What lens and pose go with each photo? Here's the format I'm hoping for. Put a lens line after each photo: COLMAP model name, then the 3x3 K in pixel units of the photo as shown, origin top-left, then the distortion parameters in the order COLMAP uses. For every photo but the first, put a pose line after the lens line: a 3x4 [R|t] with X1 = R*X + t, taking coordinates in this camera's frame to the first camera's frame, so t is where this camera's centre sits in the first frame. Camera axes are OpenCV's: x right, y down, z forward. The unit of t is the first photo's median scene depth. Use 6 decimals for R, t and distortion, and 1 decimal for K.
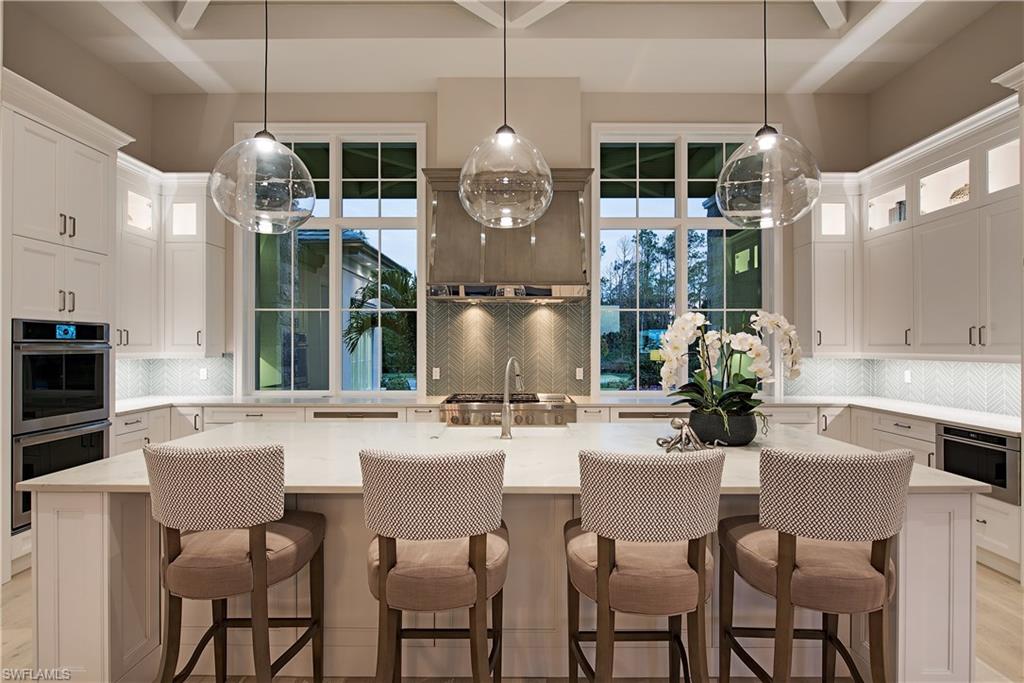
lens RADIAL K [[519.6, 0, 510.8], [0, 519.6, 344.3], [0, 0, 1]] dist [-0.001174, -0.000121]
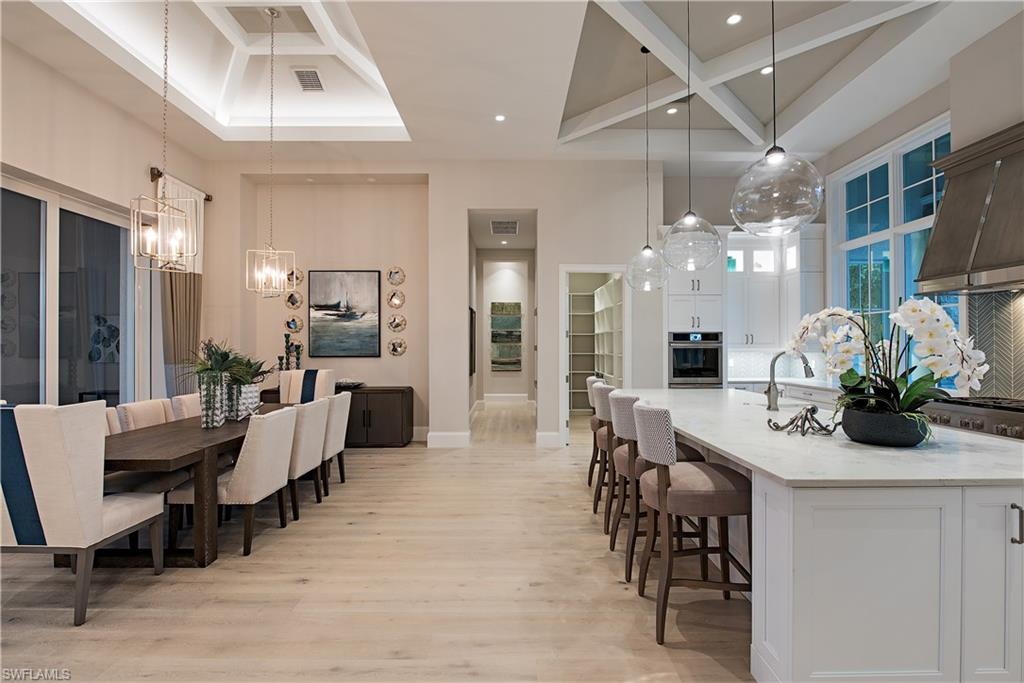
lens RADIAL K [[462.0, 0, 510.8], [0, 462.0, 343.7], [0, 0, 1]] dist [0.000065, 0.000001]
pose [[0.008867, -0.002667, -0.999957, 0.903594], [0.003805, 0.999989, -0.002634, 0.004042], [0.999953, -0.003782, 0.008877, 0.252426]]
